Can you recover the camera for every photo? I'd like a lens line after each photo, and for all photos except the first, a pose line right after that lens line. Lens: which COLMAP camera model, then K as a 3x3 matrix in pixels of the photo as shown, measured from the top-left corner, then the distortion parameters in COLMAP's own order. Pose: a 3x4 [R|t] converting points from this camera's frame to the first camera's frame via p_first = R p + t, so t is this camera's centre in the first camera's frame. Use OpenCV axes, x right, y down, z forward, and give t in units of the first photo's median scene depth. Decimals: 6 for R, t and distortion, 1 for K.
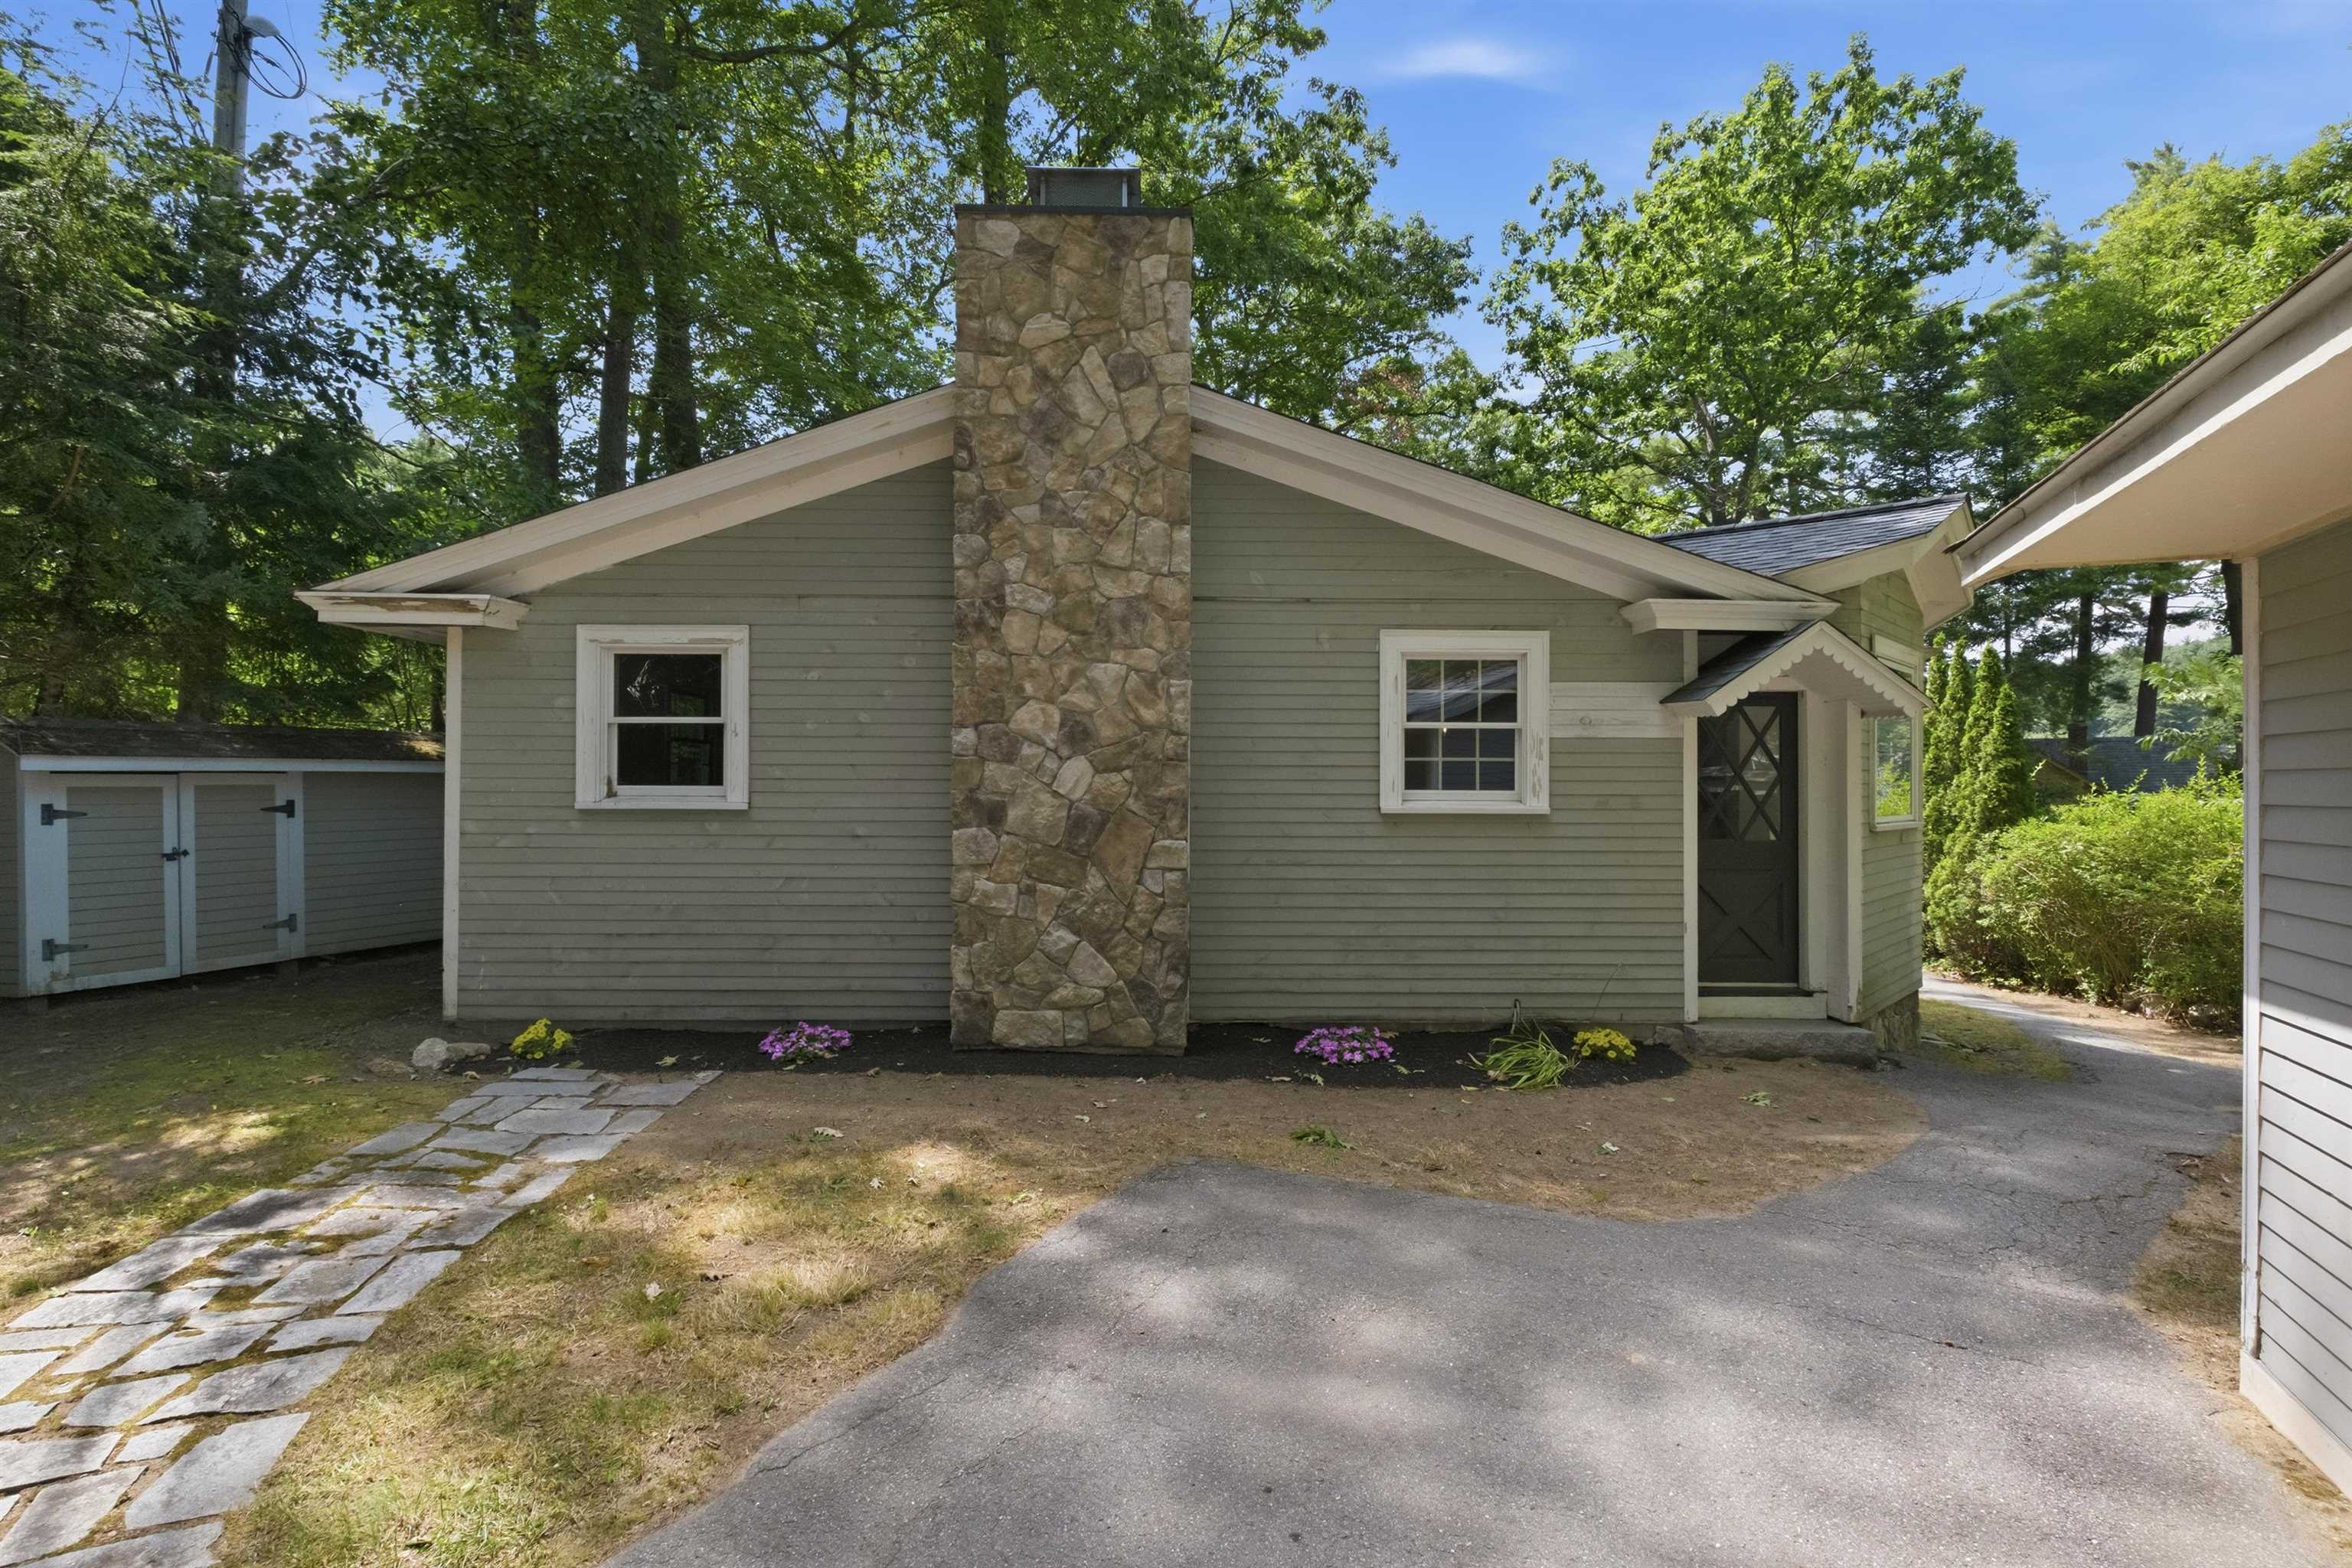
lens RADIAL K [[1123.7, 0, 1162.6], [0, 1123.7, 777.5], [0, 0, 1]] dist [-0.001184, -0.001123]
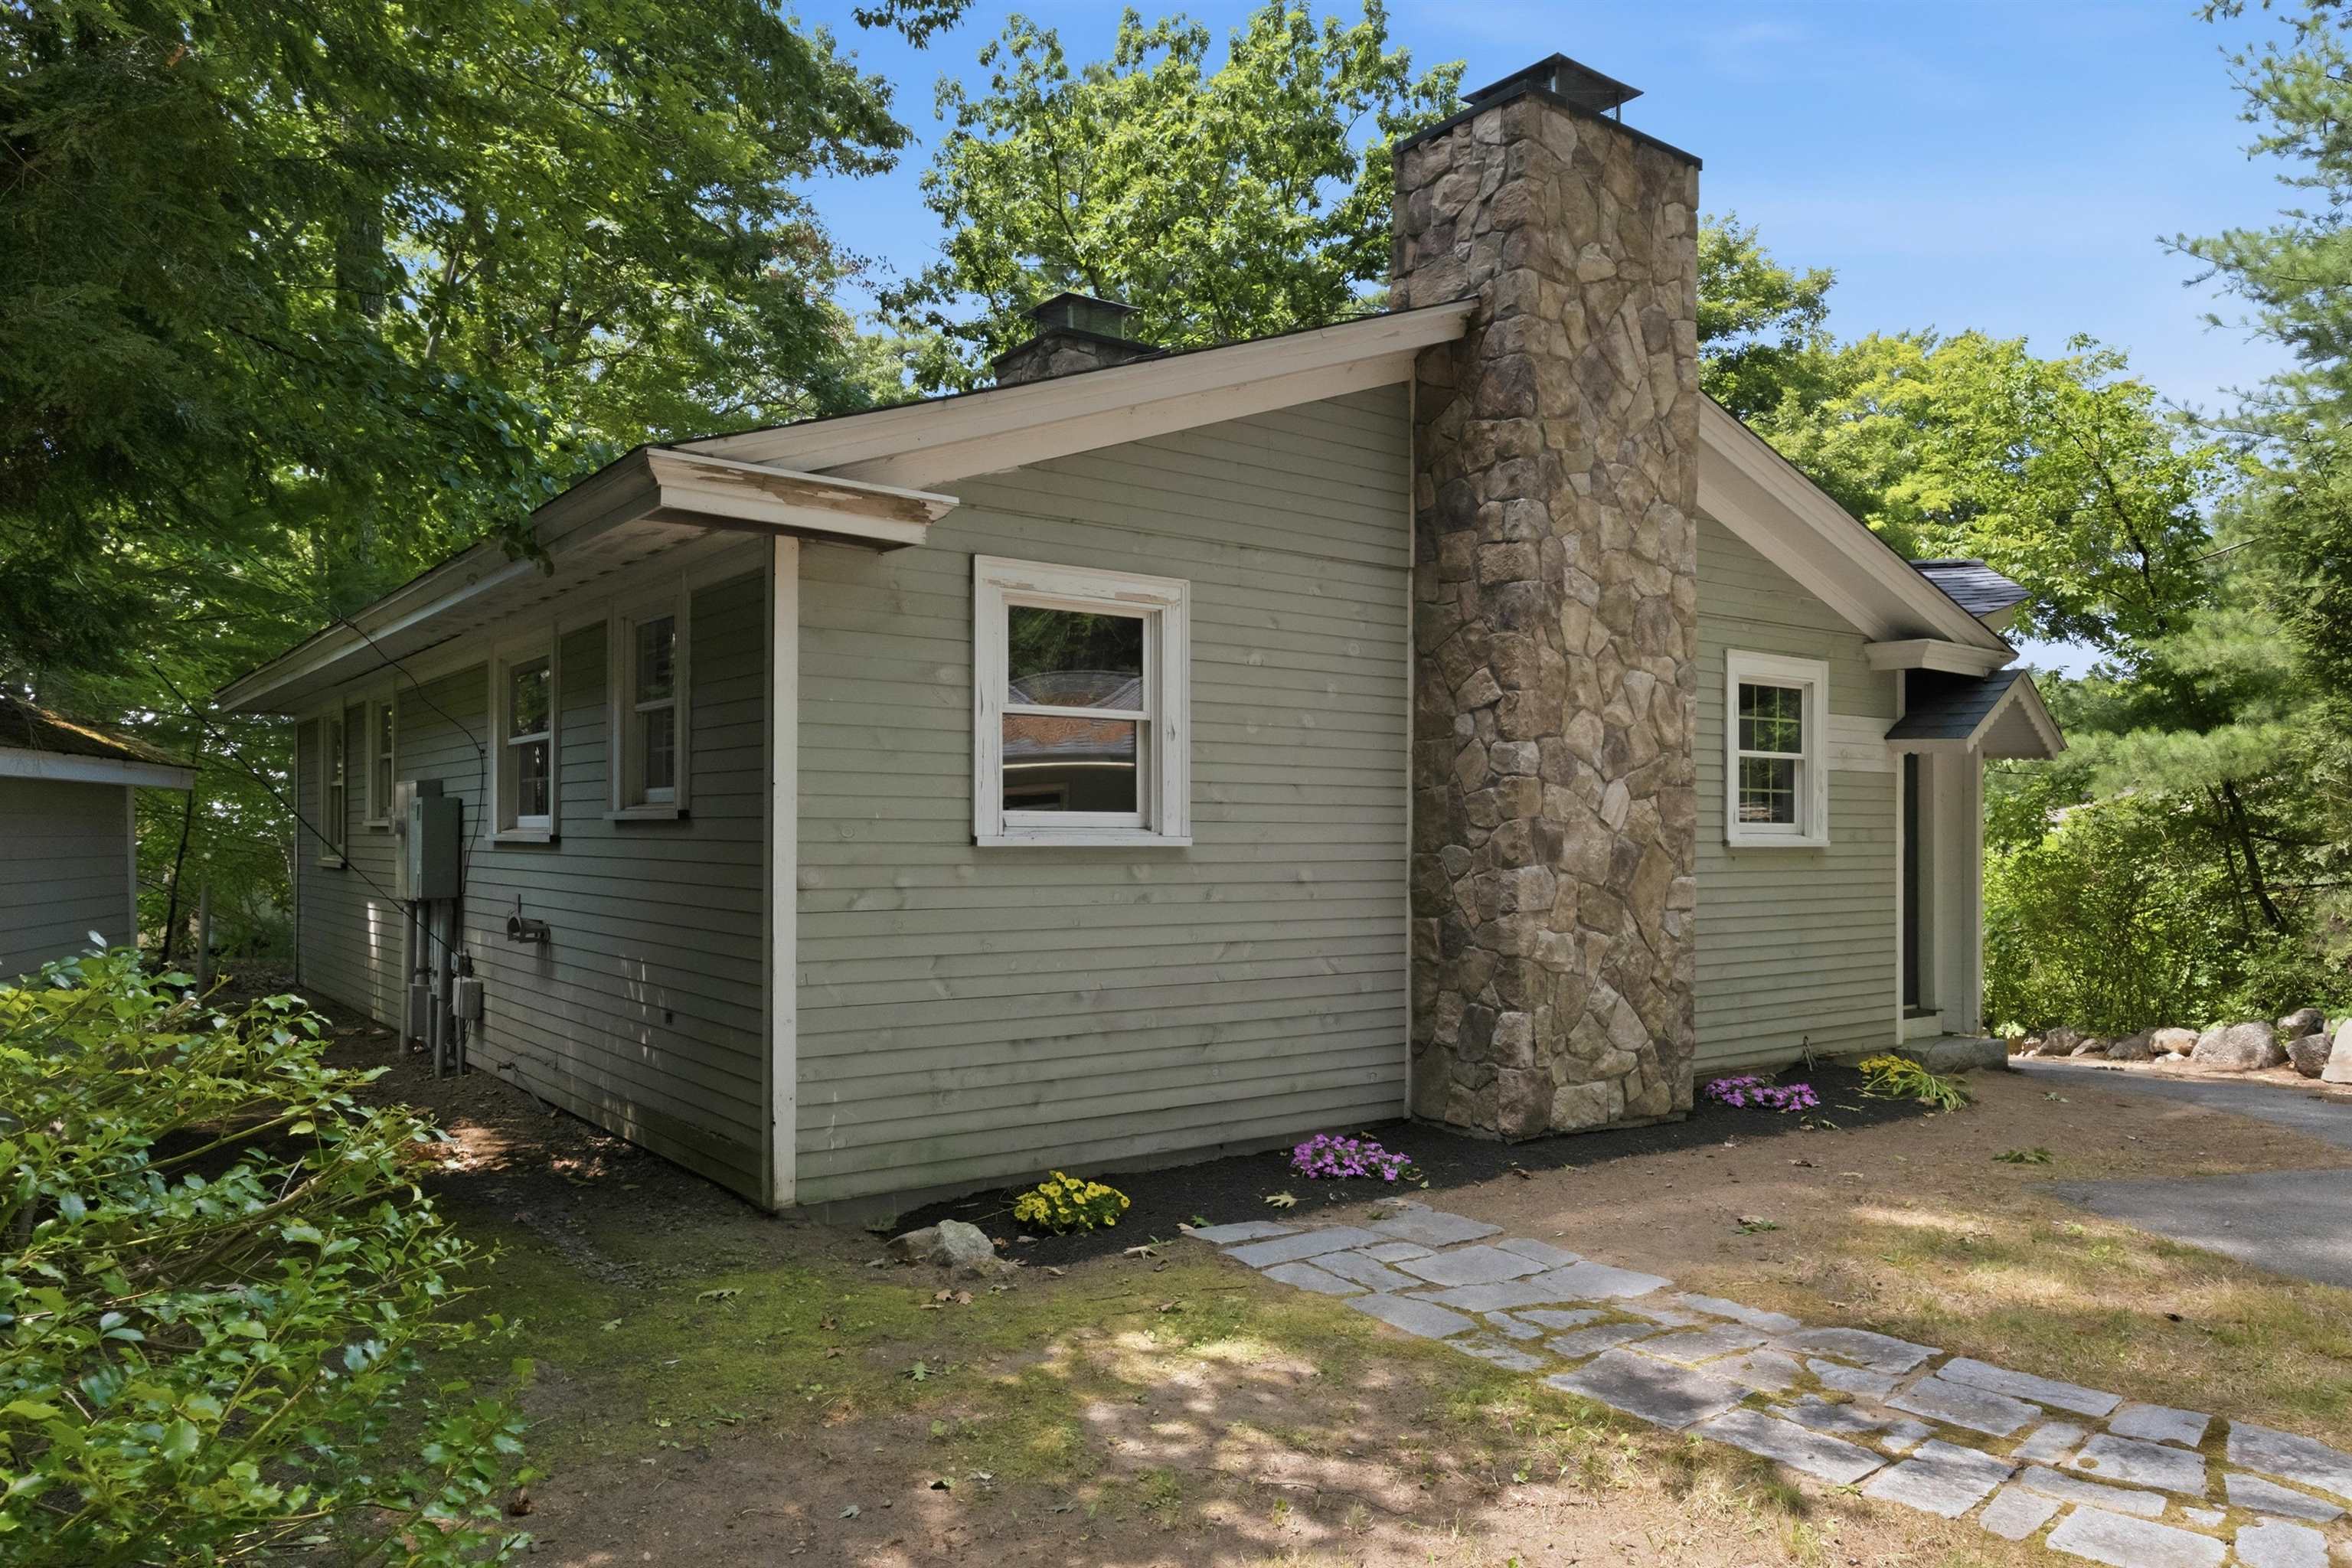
lens RADIAL K [[1594.1, 0, 1171.5], [0, 1594.1, 845.5], [0, 0, 1]] dist [0.003010, -0.000201]
pose [[0.805162, -0.004685, 0.593036, -1.054727], [-0.004310, 0.999896, 0.013751, 0.015796], [-0.593039, -0.013628, 0.805059, 0.232443]]
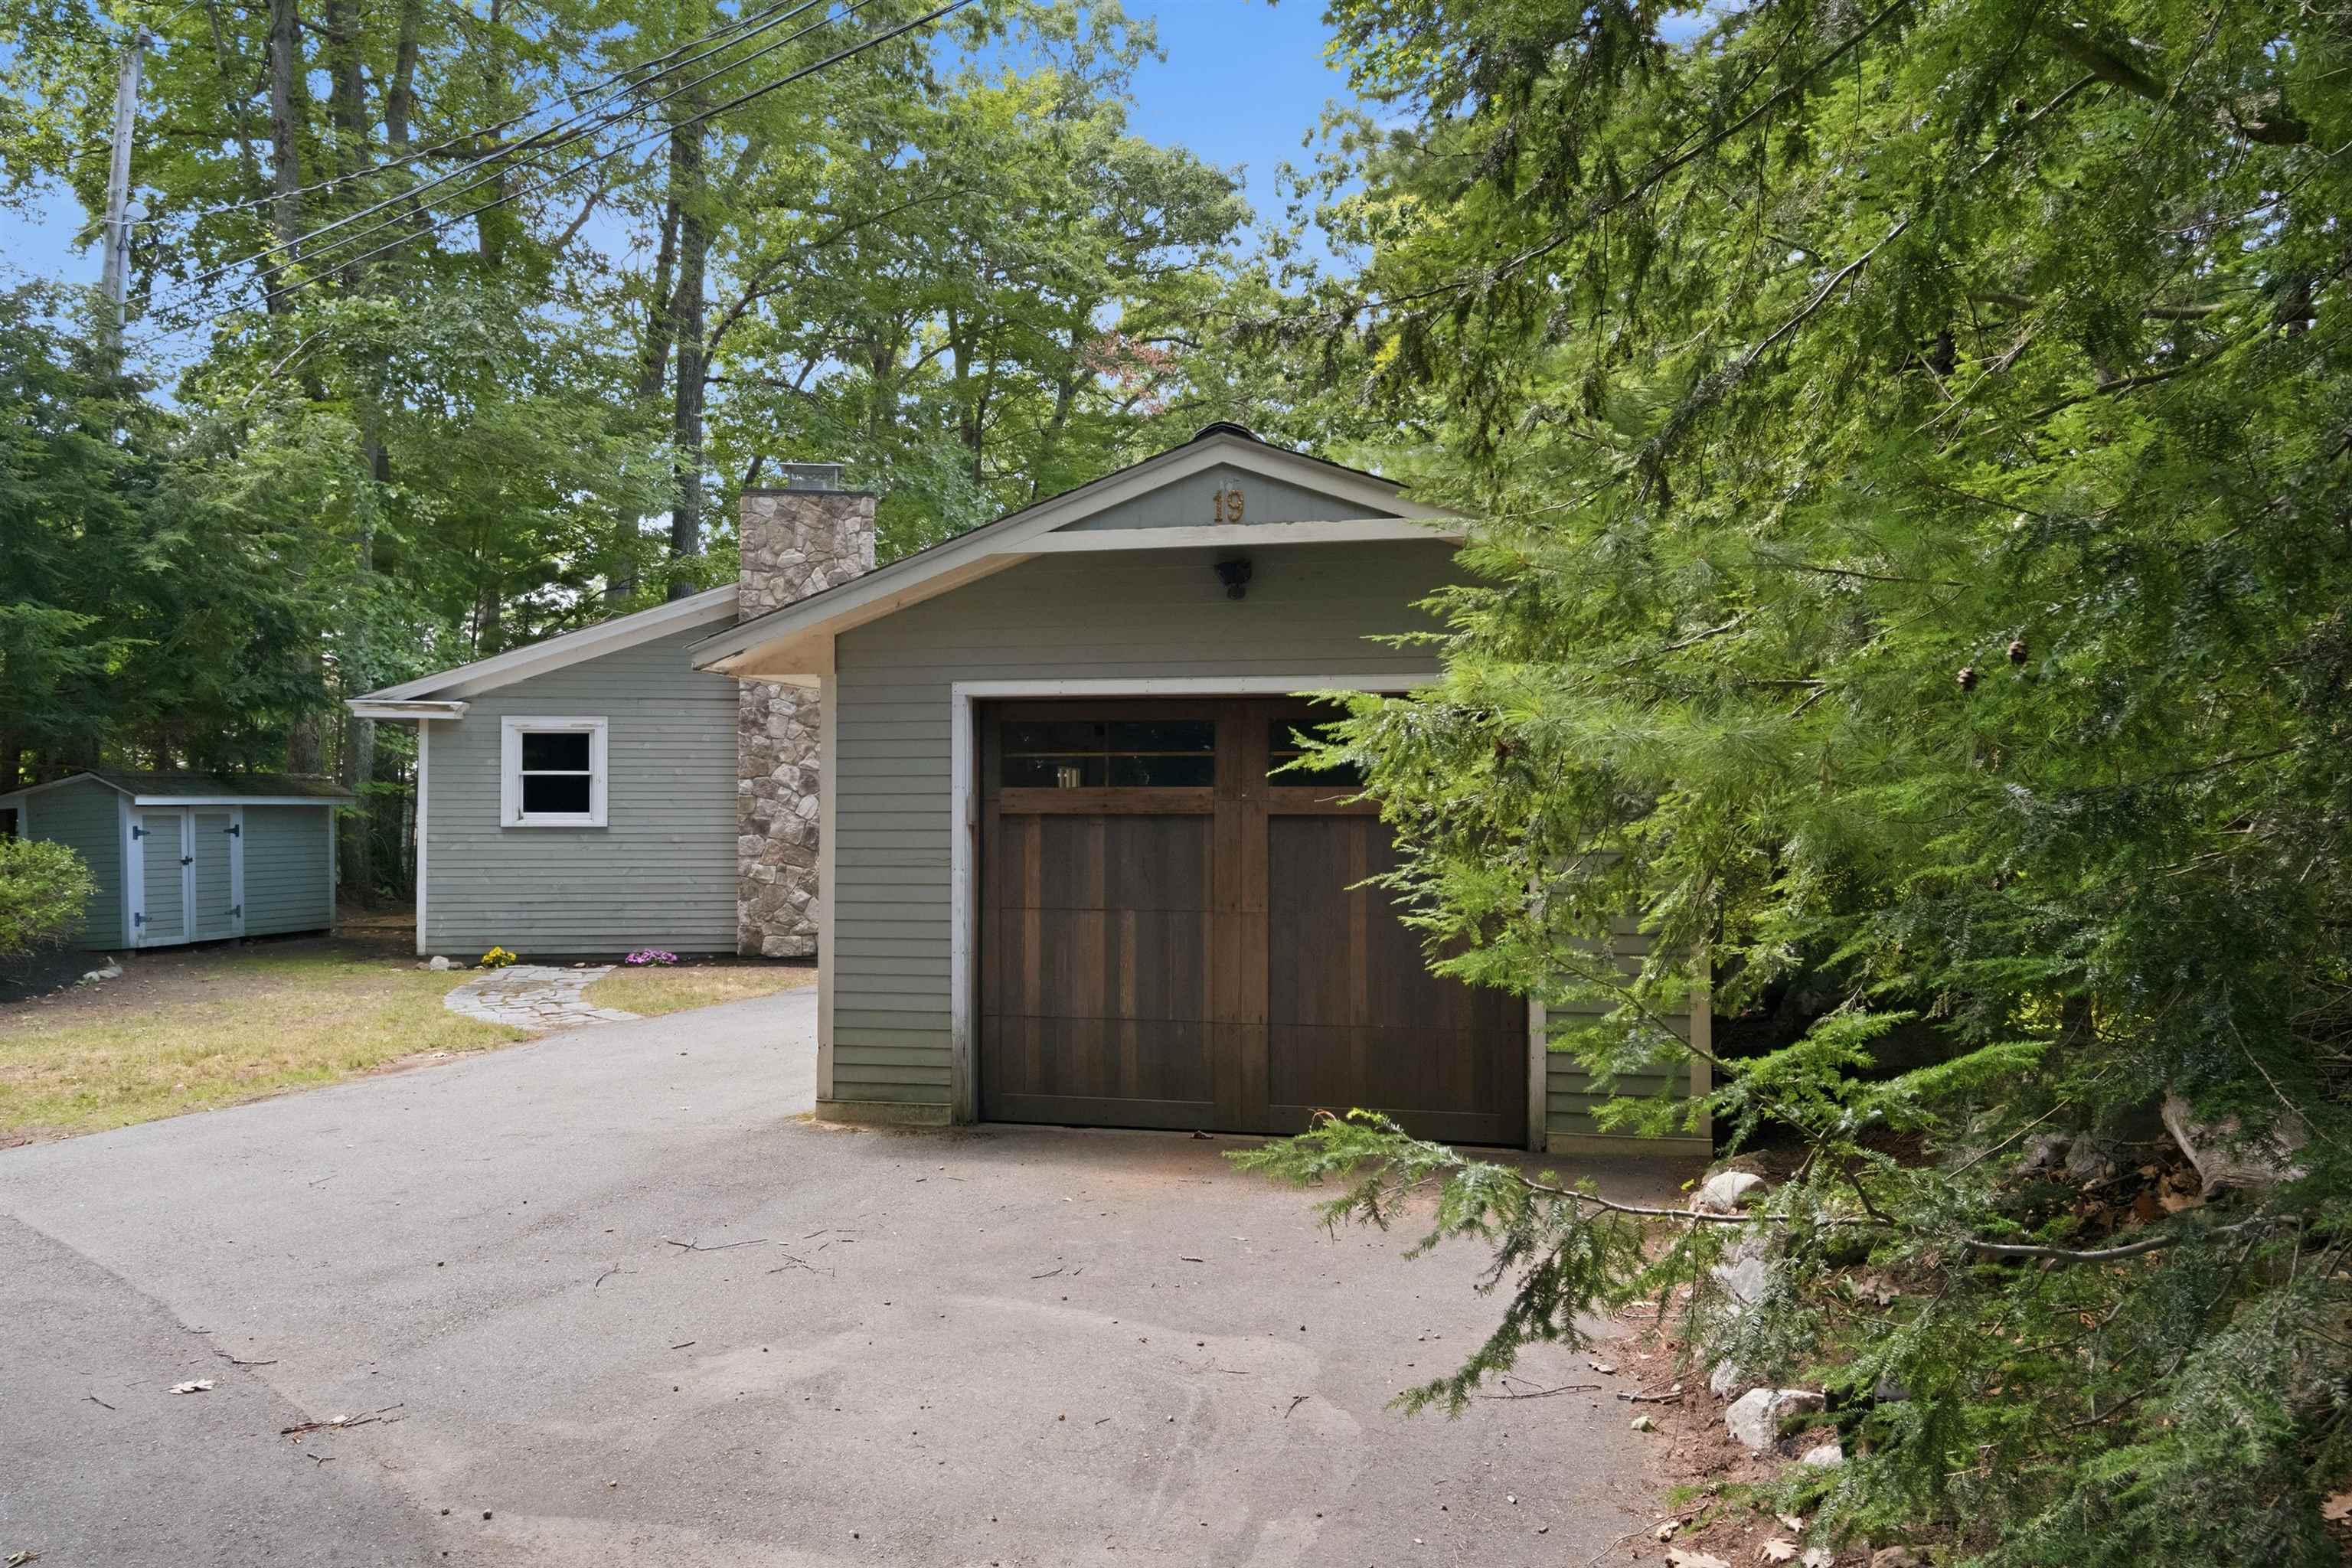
lens RADIAL K [[1855.4, 0, 1142.8], [0, 1855.4, 779.3], [0, 0, 1]] dist [0.005472, 0.006985]
pose [[0.991011, -0.001506, 0.133773, 0.055324], [0.003386, 0.999899, -0.013834, -0.000674], [-0.133738, 0.014162, 0.990916, -2.016053]]
